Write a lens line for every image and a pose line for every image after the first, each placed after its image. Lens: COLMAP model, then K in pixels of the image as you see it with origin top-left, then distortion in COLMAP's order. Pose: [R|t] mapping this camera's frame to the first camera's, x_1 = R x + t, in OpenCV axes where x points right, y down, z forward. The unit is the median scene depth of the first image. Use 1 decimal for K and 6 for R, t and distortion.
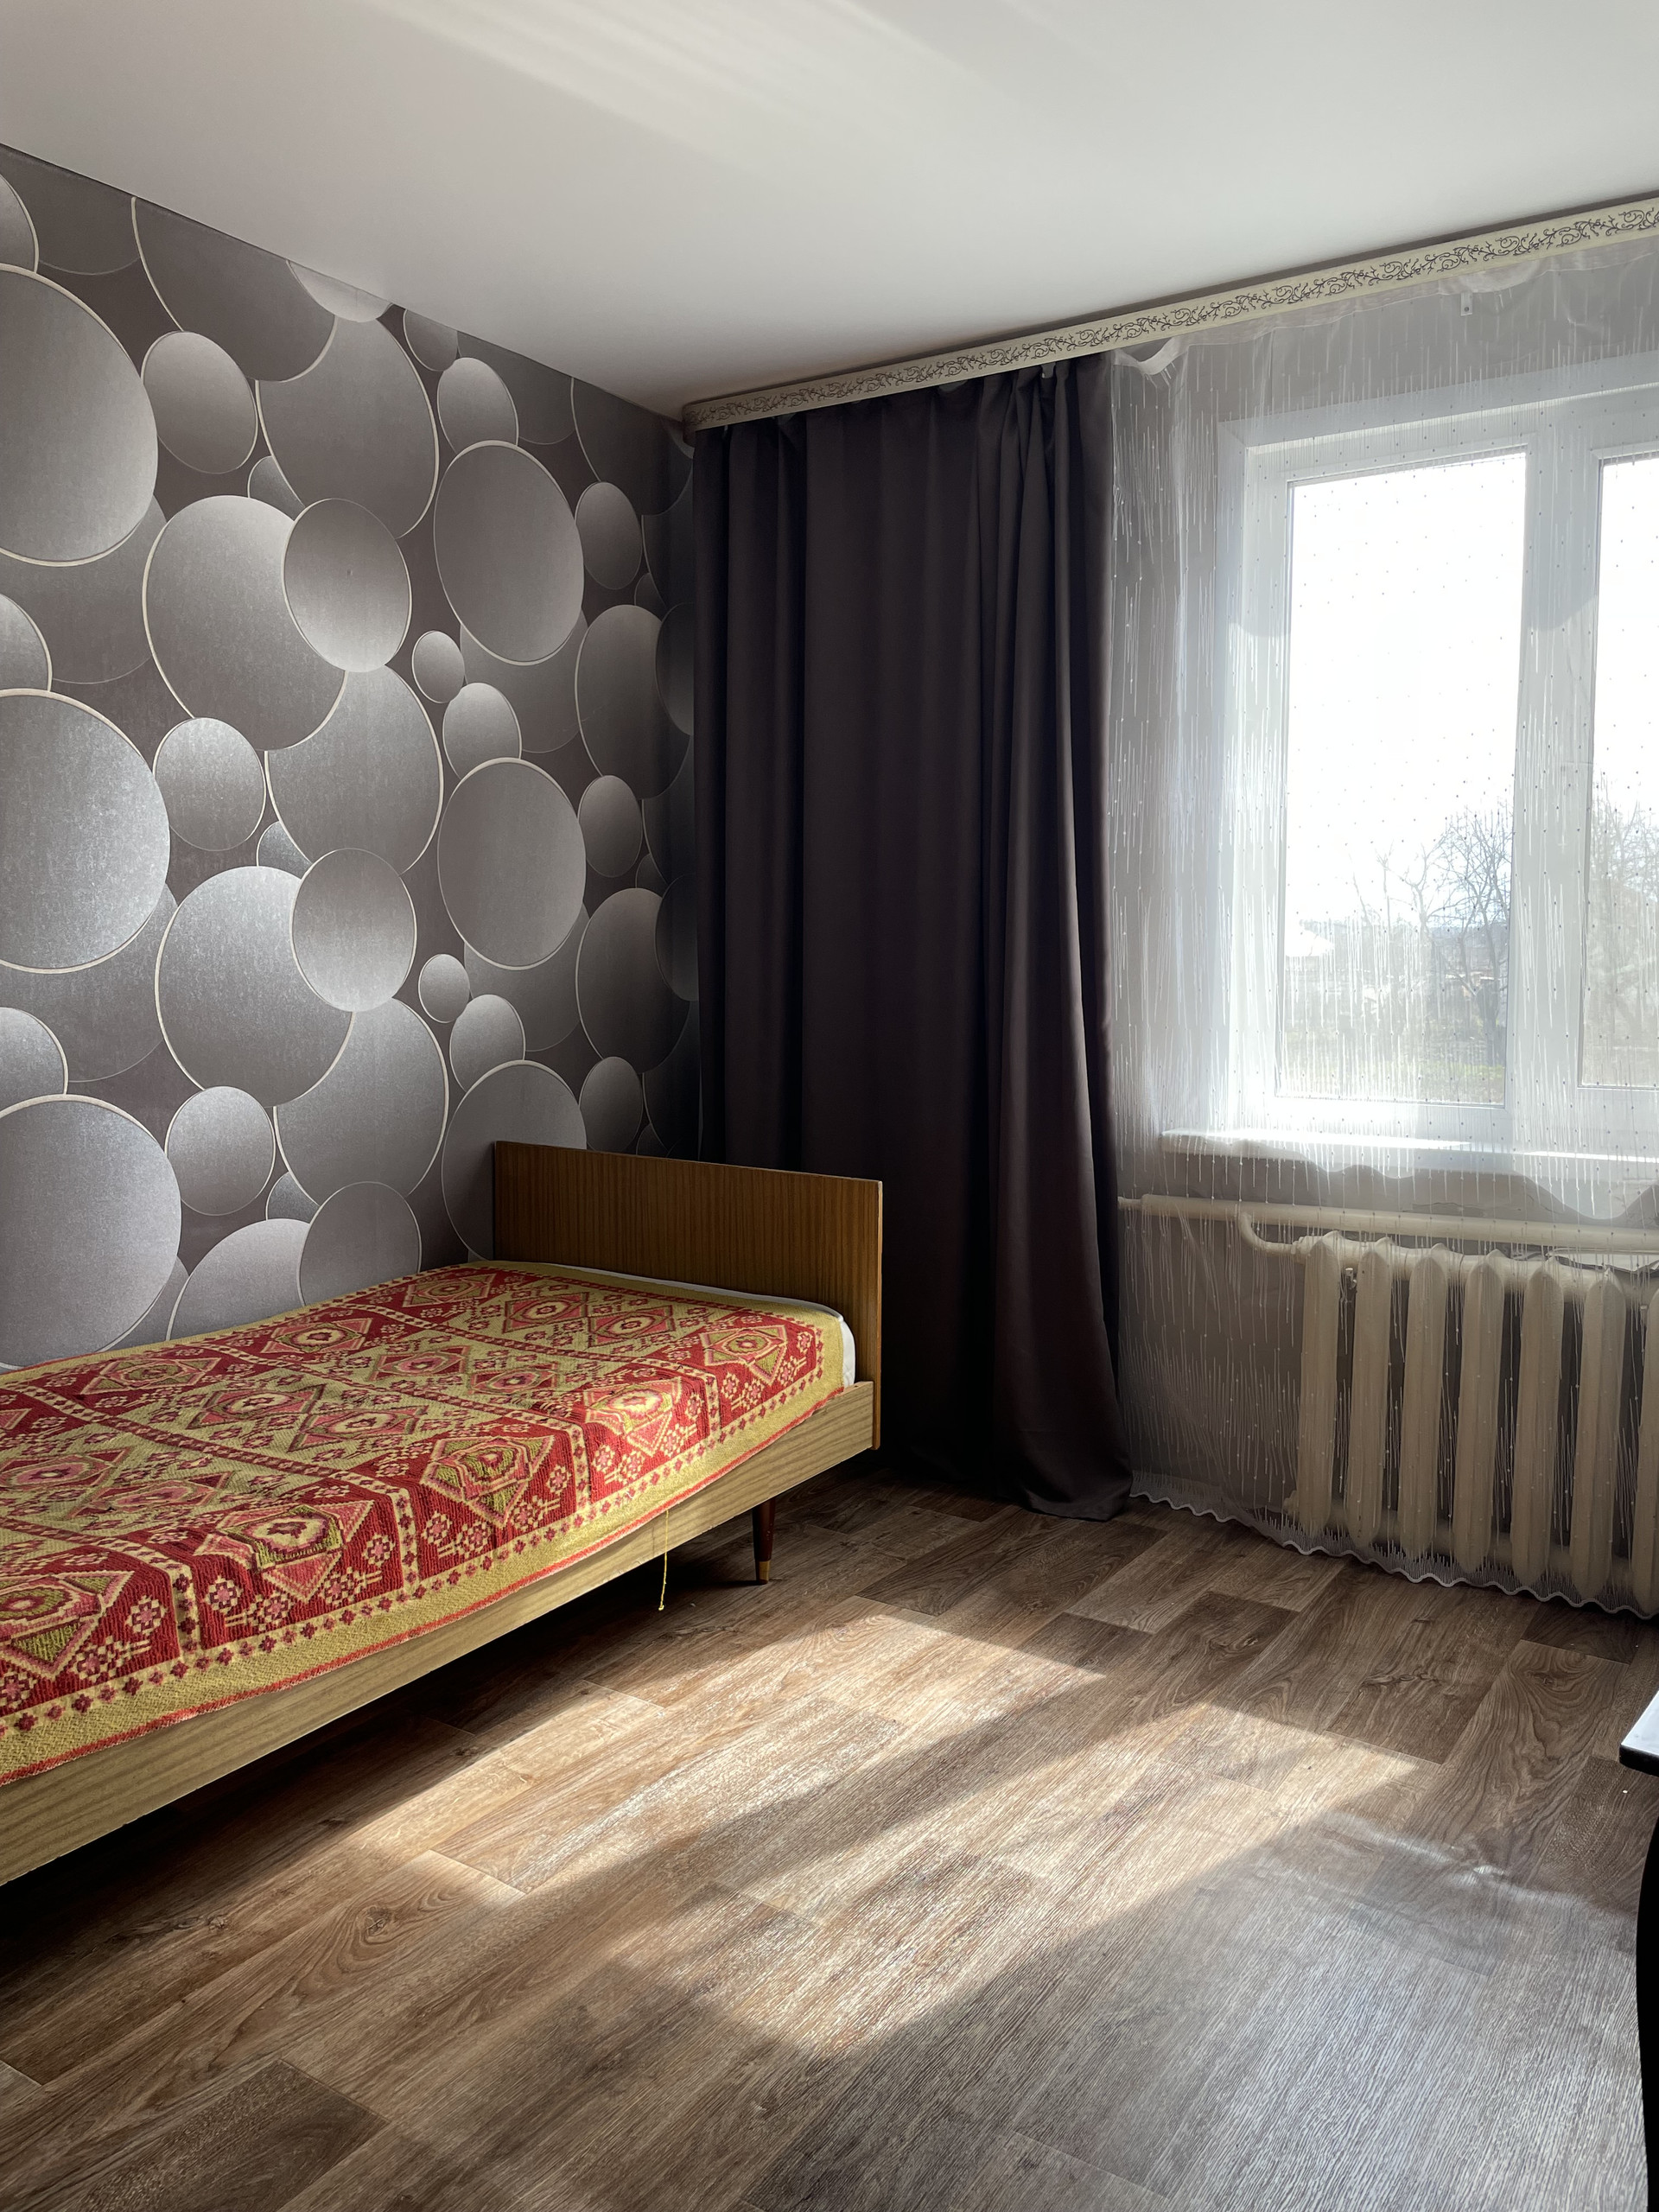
lens RADIAL K [[1675.0, 0, 830.3], [0, 1675.0, 1085.8], [0, 0, 1]] dist [0.005405, -0.017197]
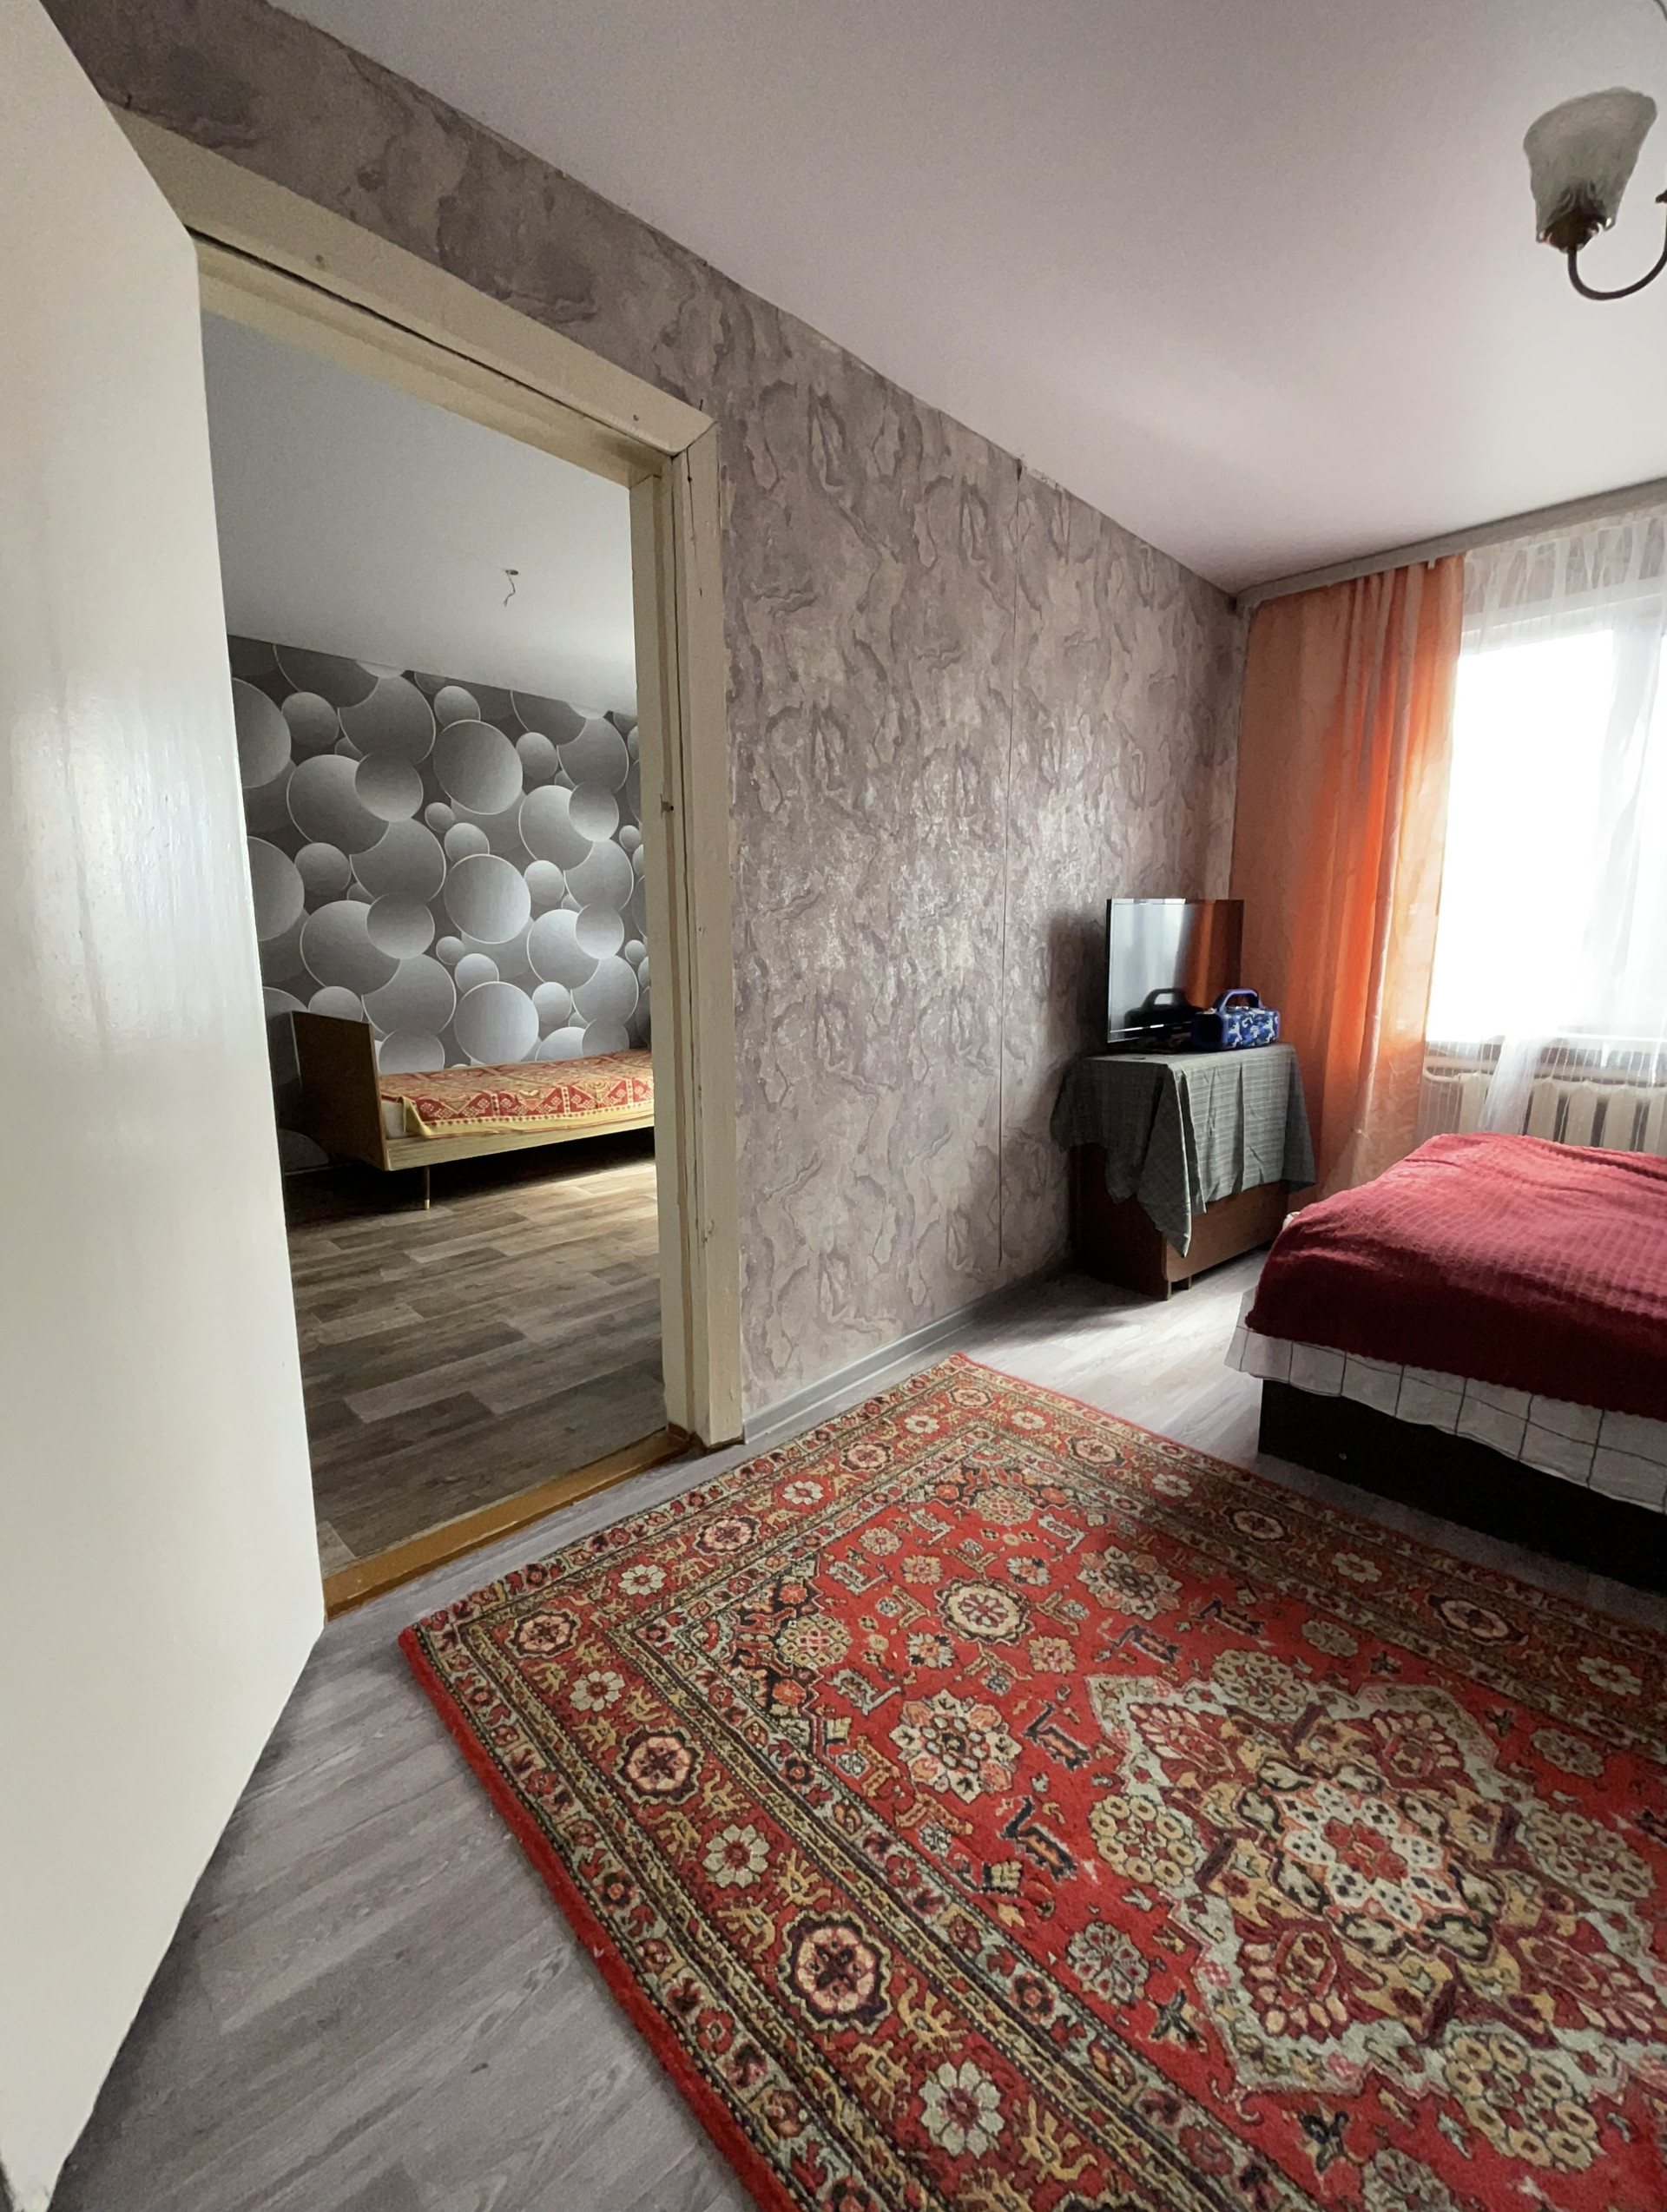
lens RADIAL K [[878.3, 0, 854.2], [0, 878.3, 1111.6], [0, 0, 1]] dist [-0.003510, -0.010758]
pose [[0.984268, 0.031091, -0.173924, 0.489804], [-0.014304, 0.995186, 0.096955, 0.075881], [0.176101, -0.092942, 0.979975, -0.524735]]
